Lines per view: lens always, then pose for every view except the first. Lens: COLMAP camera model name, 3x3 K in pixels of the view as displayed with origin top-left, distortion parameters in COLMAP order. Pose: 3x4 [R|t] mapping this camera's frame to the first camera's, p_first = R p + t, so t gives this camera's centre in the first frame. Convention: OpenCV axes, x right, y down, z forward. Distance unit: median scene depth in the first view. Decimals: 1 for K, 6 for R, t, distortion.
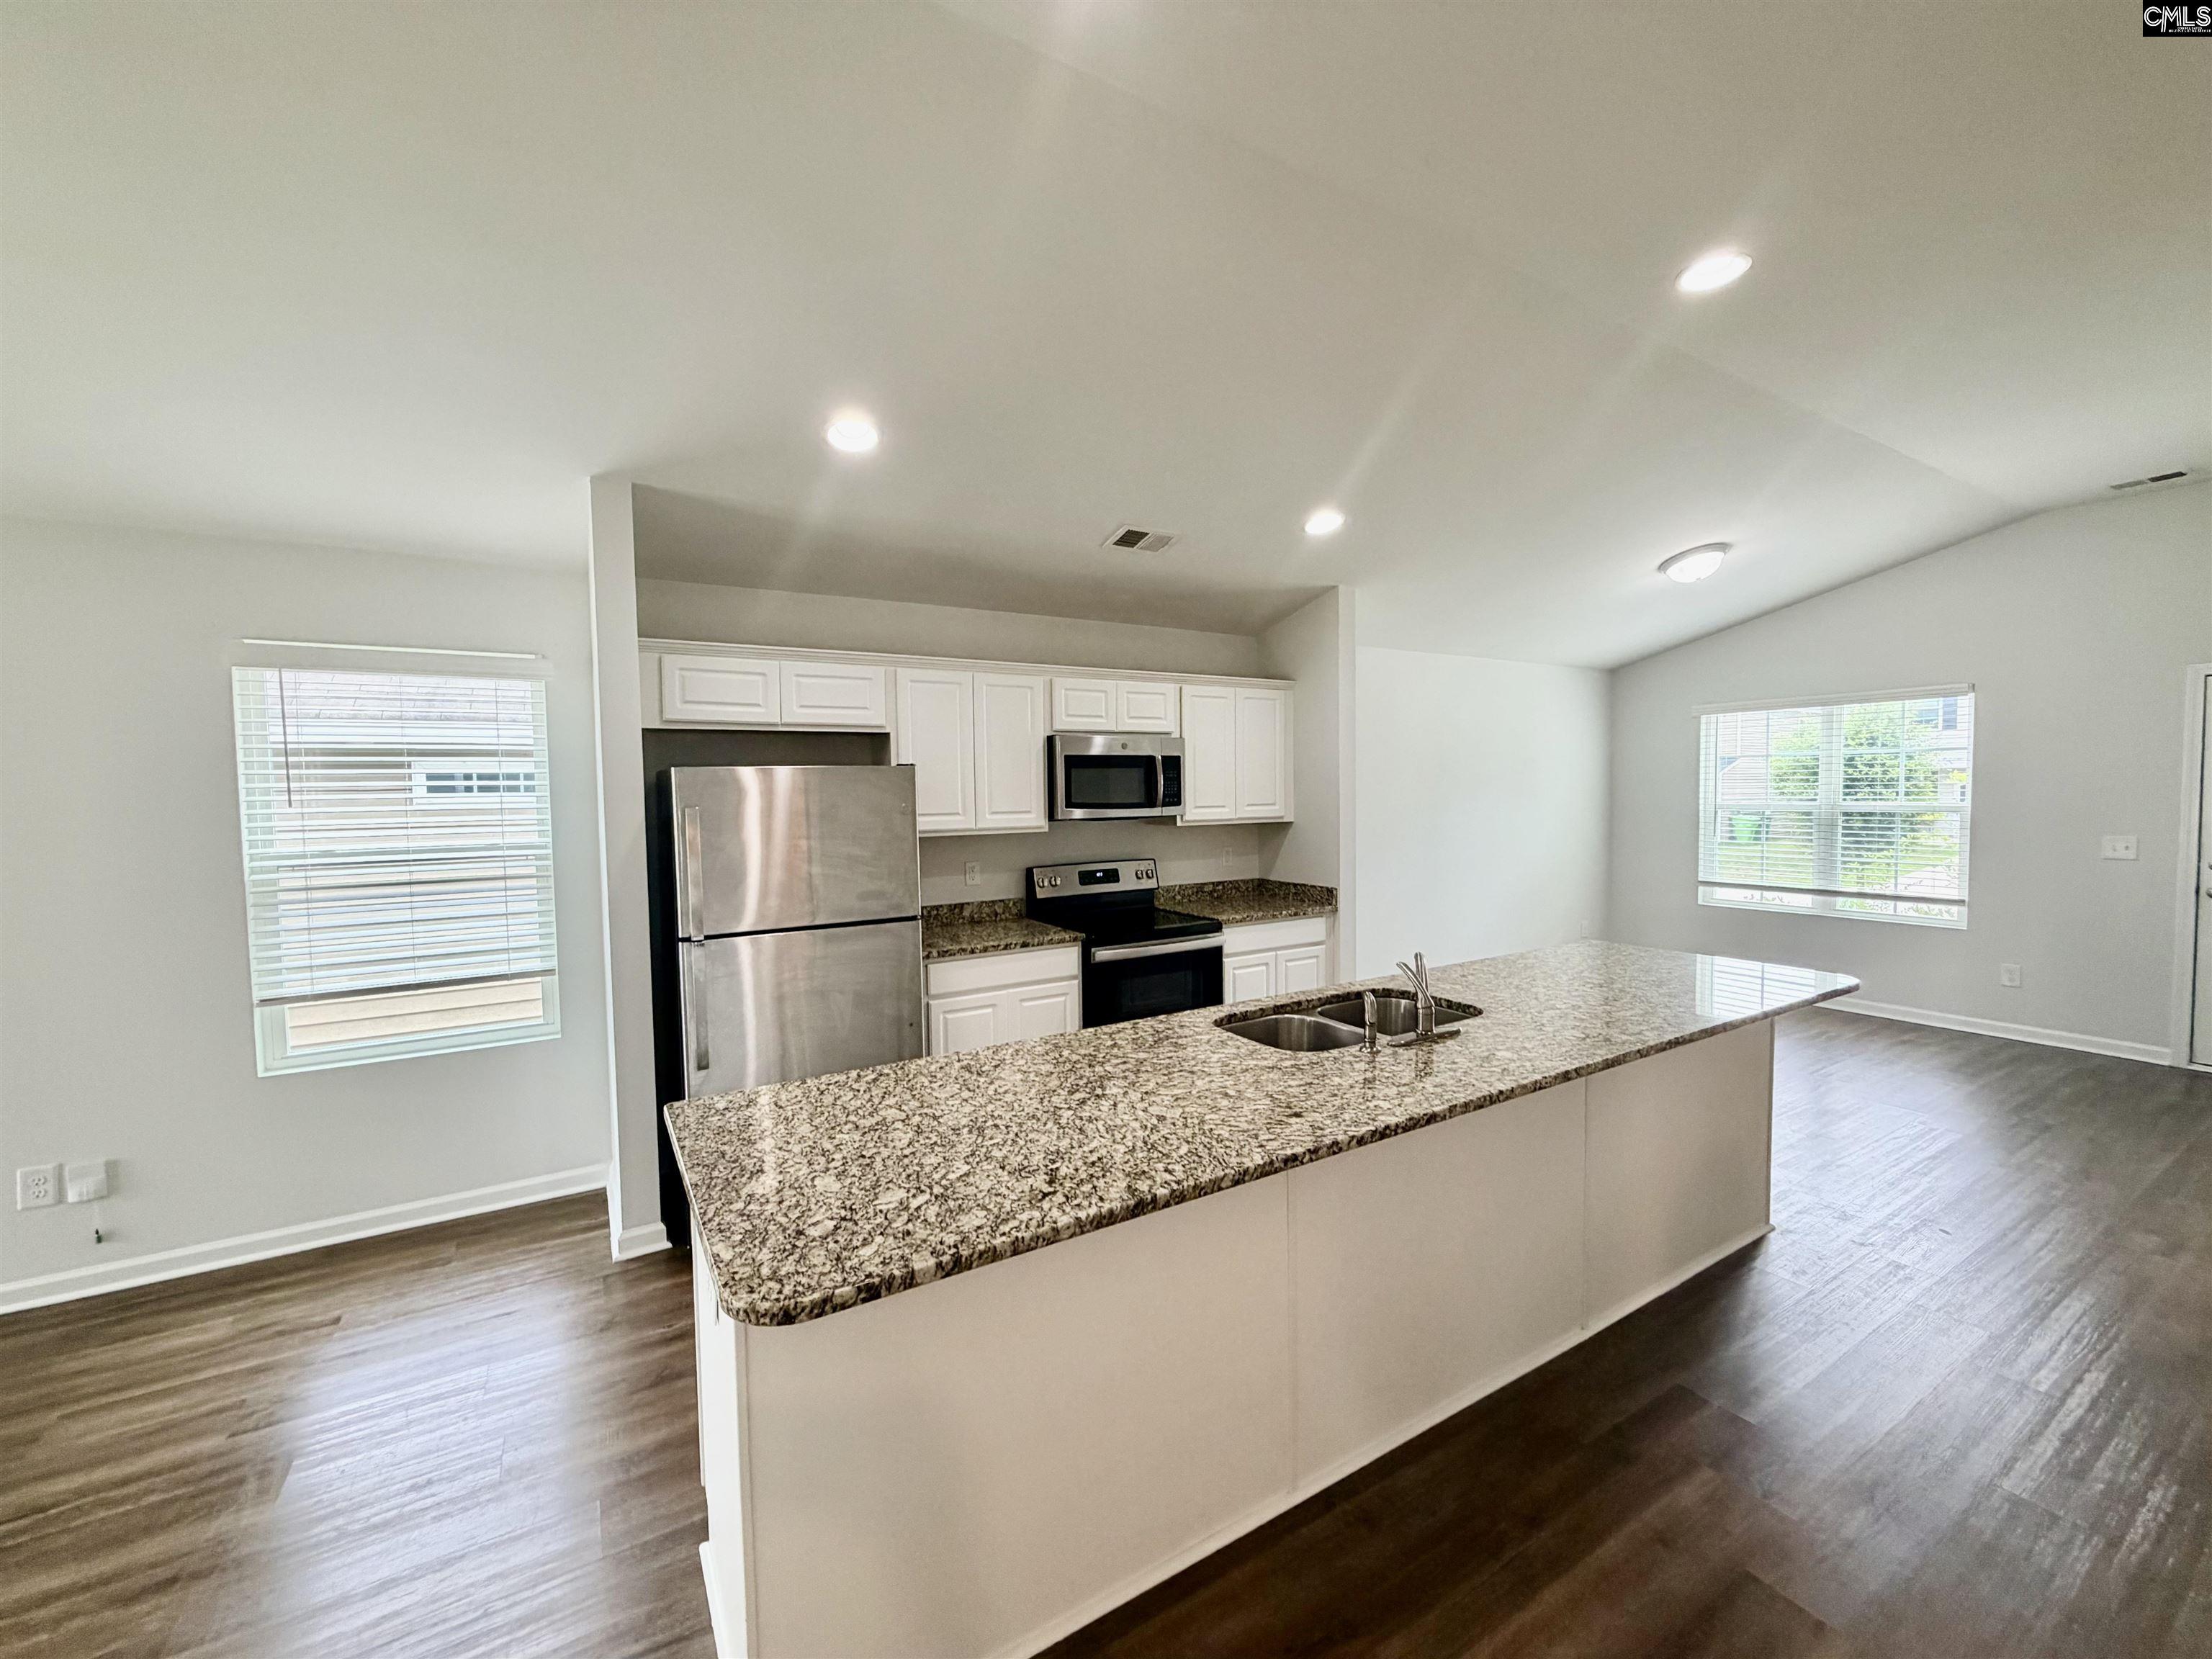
lens RADIAL K [[881.8, 0, 1095.5], [0, 881.8, 831.1], [0, 0, 1]] dist [-0.000568, 0.000296]
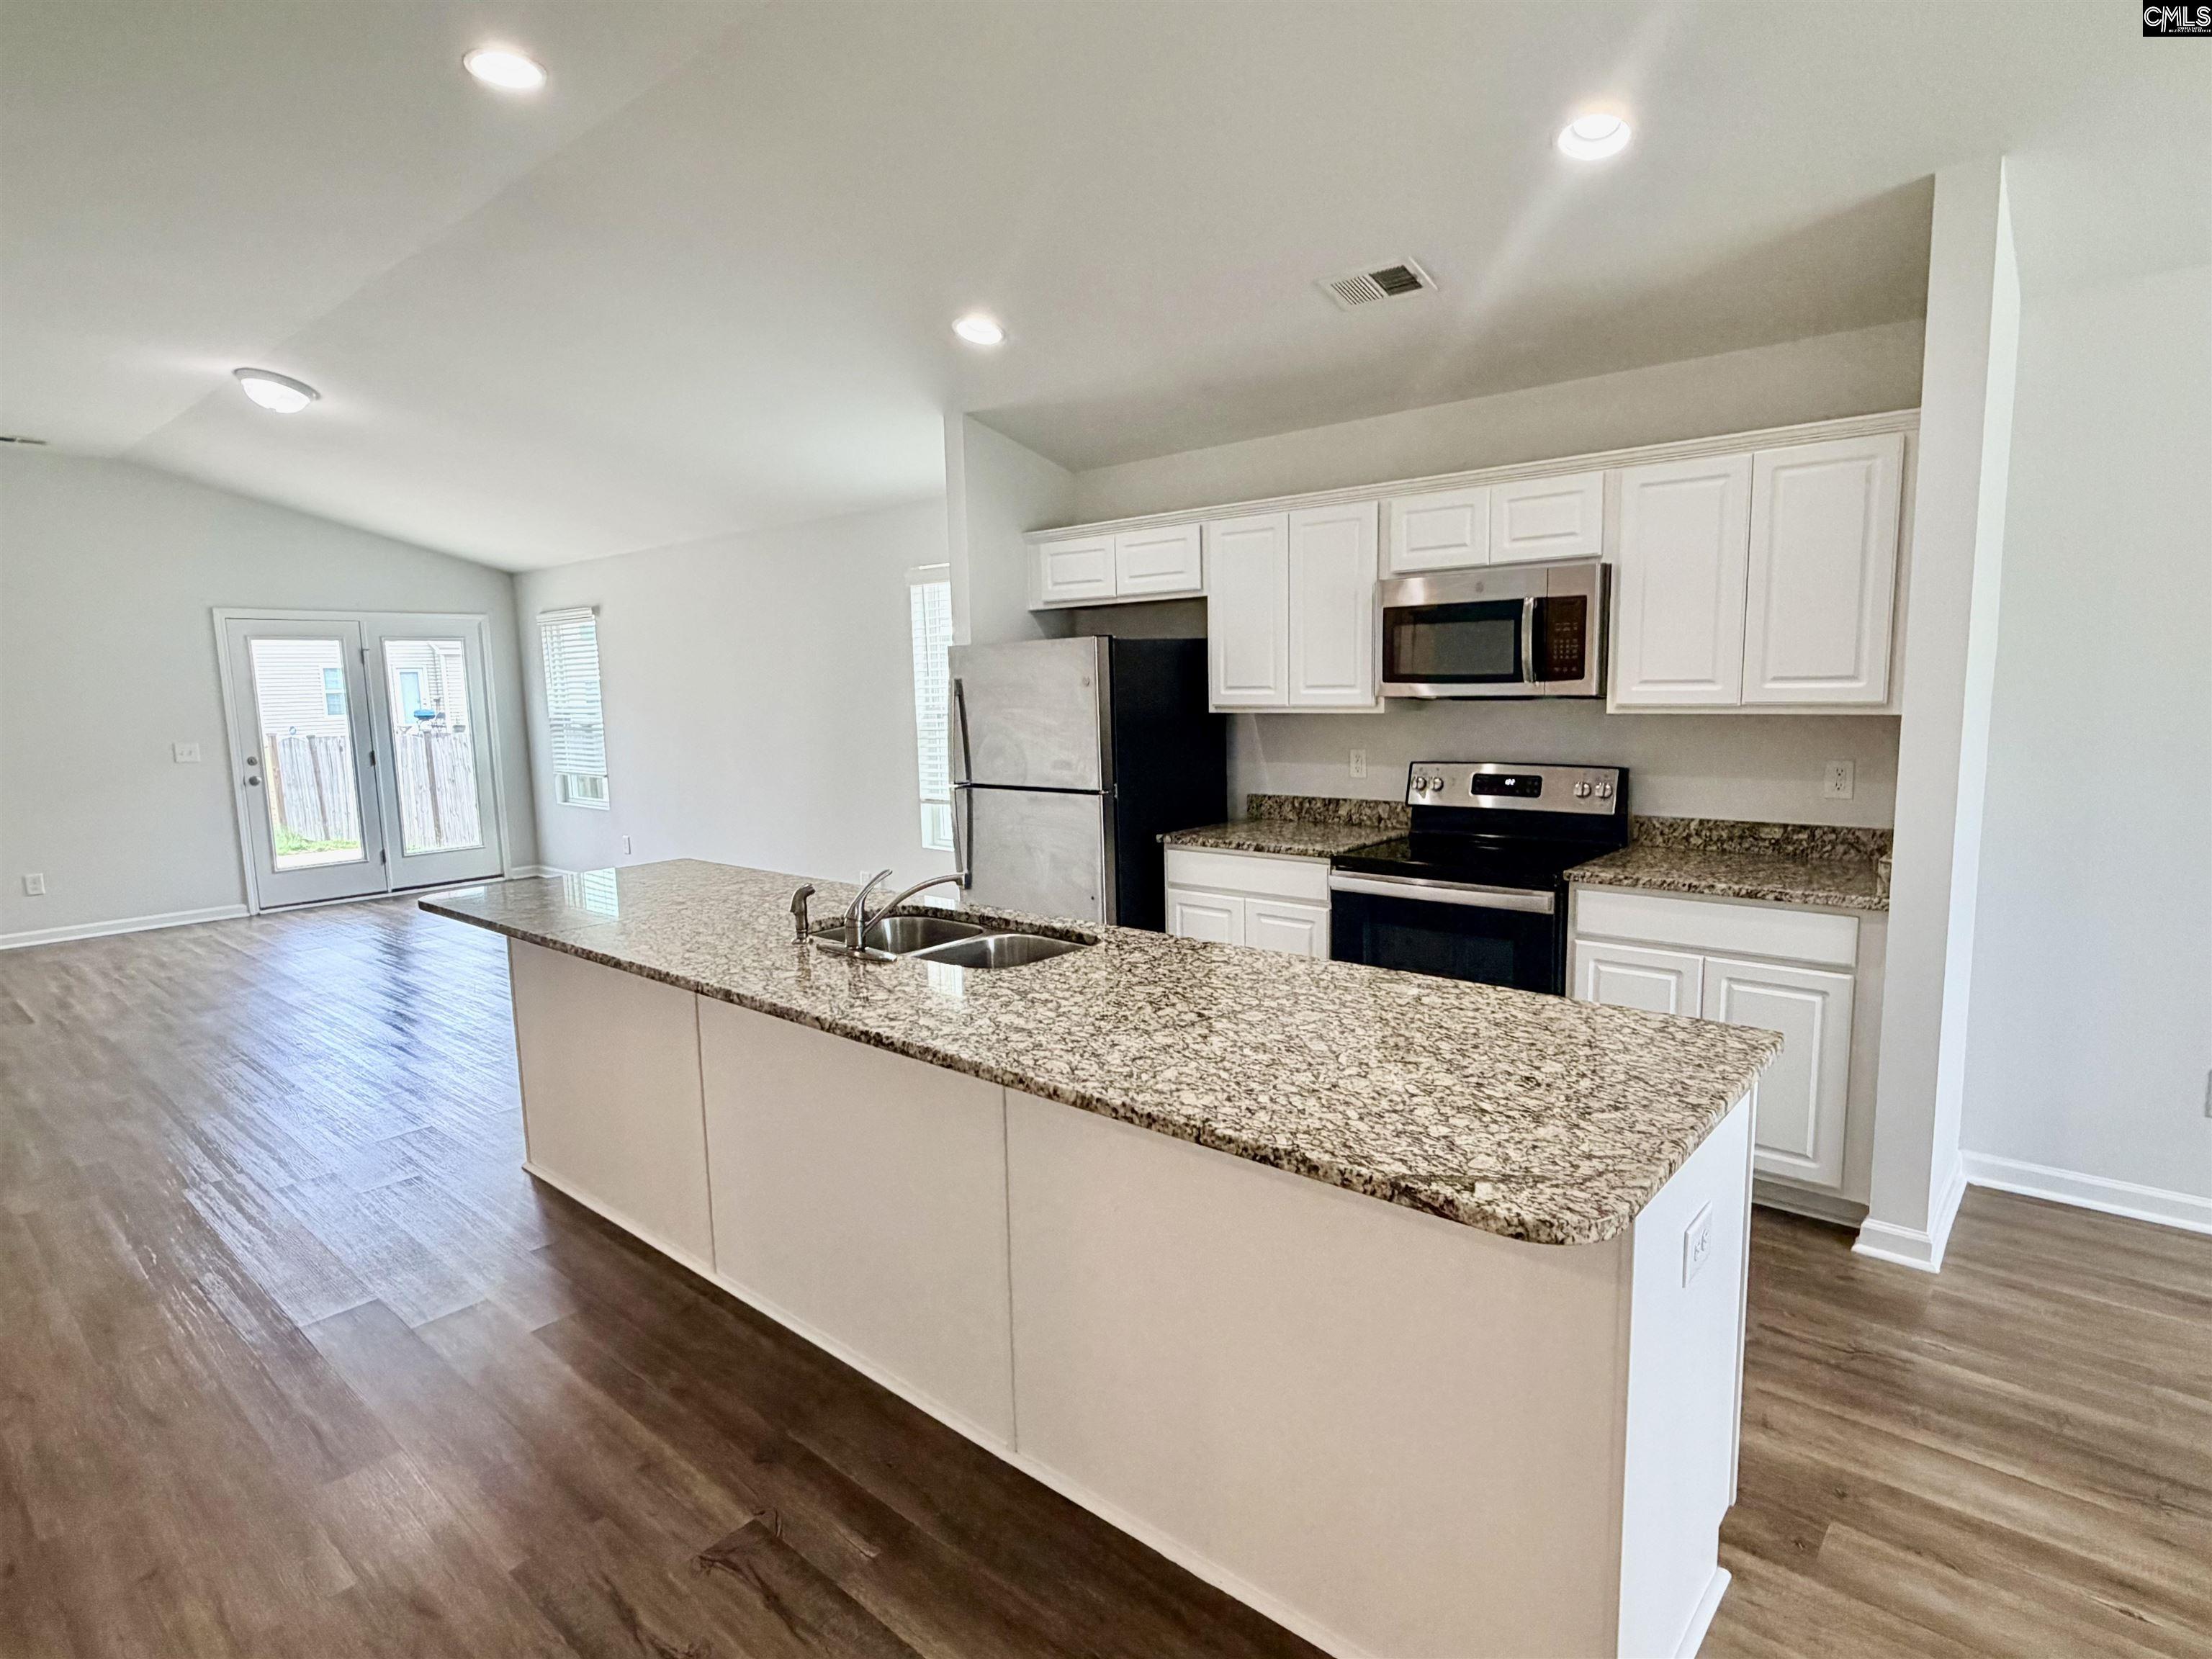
lens RADIAL K [[1171.9, 0, 1094.4], [0, 1171.9, 835.9], [0, 0, 1]] dist [-0.000151, -0.001302]
pose [[0.305881, 0.135757, -0.942341, 0.802430], [-0.026058, 0.990605, 0.134252, -0.022729], [0.951713, -0.016510, 0.306545, 0.458875]]
